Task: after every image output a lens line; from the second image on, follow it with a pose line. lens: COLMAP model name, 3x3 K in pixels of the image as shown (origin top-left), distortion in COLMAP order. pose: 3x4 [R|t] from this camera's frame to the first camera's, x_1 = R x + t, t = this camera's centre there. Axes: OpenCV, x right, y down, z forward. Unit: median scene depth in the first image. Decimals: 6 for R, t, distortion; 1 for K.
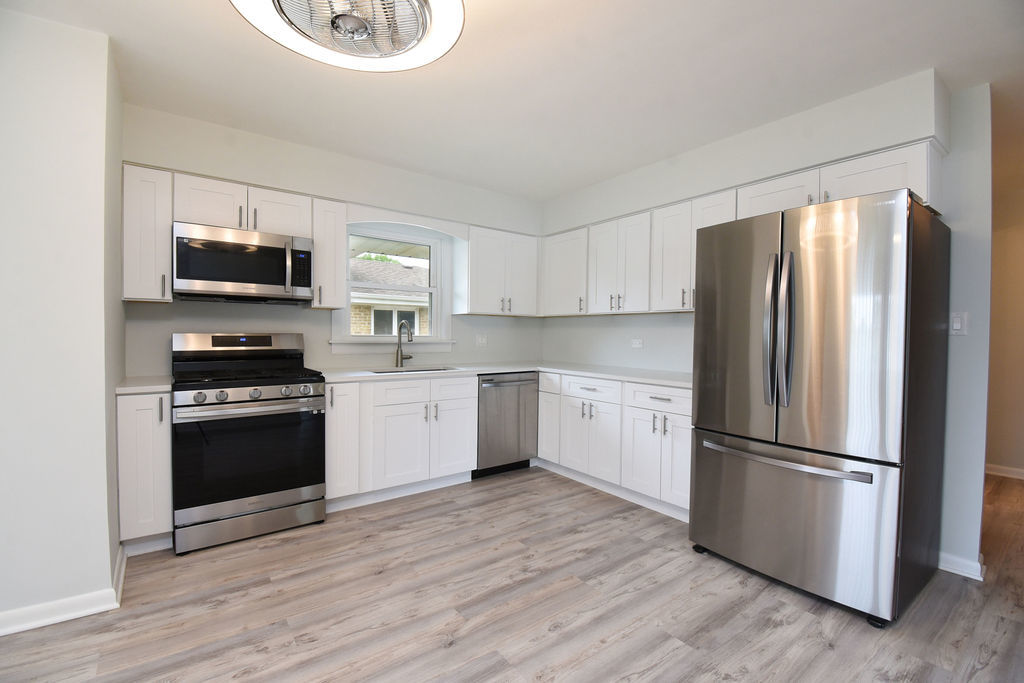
lens RADIAL K [[443.4, 0, 512.0], [0, 443.4, 341.5], [0, 0, 1]] dist [0.015918, -0.023508]
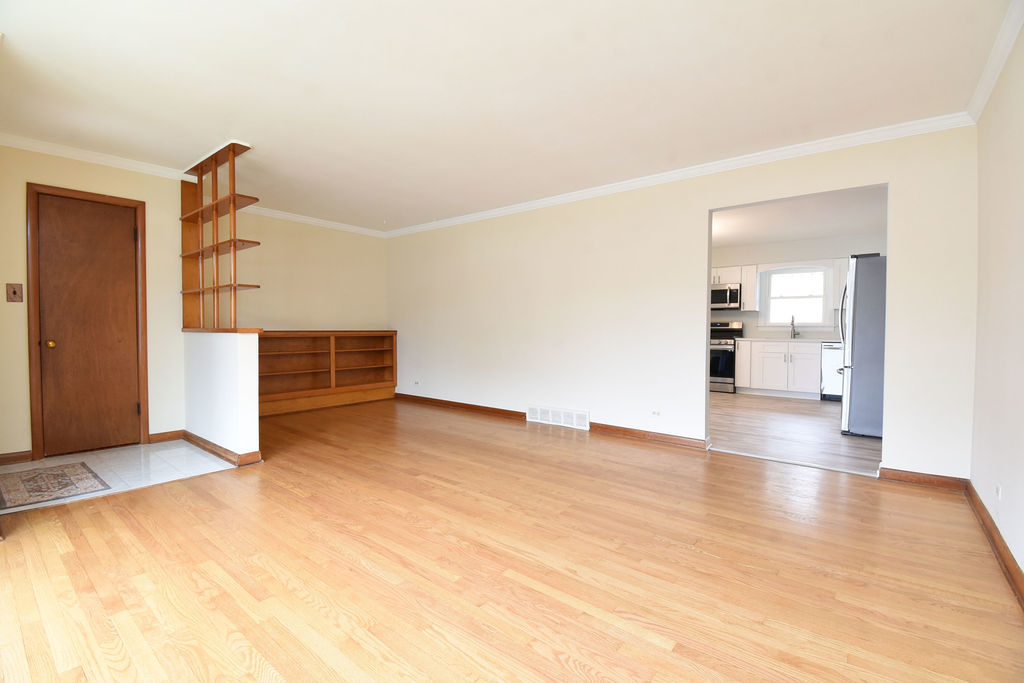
lens RADIAL K [[443.4, 0, 512.0], [0, 443.4, 341.5], [0, 0, 1]] dist [0.015918, -0.023508]
pose [[0.252468, 0.017432, -0.967448, 1.951899], [-0.020041, 0.999717, 0.012784, 0.104700], [0.967398, 0.016161, 0.252746, -1.009358]]
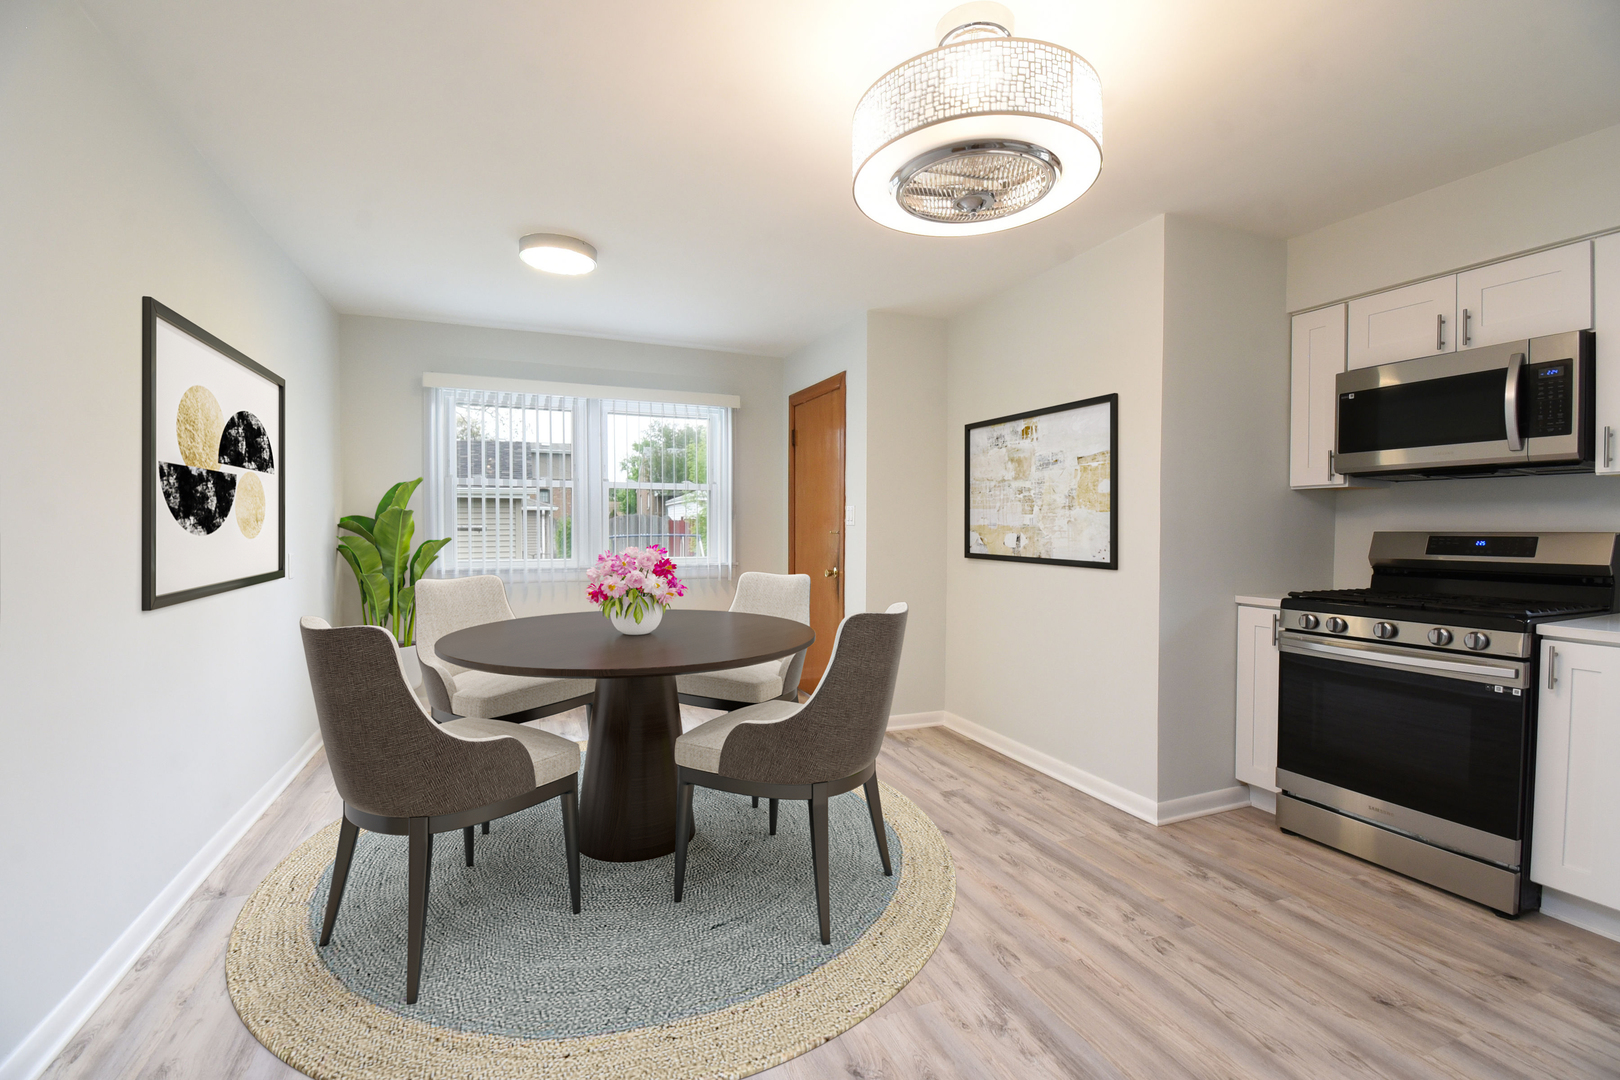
lens RADIAL K [[698.4, 0, 810.0], [0, 698.4, 540.0], [0, 0, 1]] dist [0.001165, -0.016356]
pose [[-0.244603, 0.007777, -0.969592, 0.530120], [-0.023971, 0.999614, 0.014065, -0.000479], [0.969327, 0.026683, -0.244322, 0.472742]]
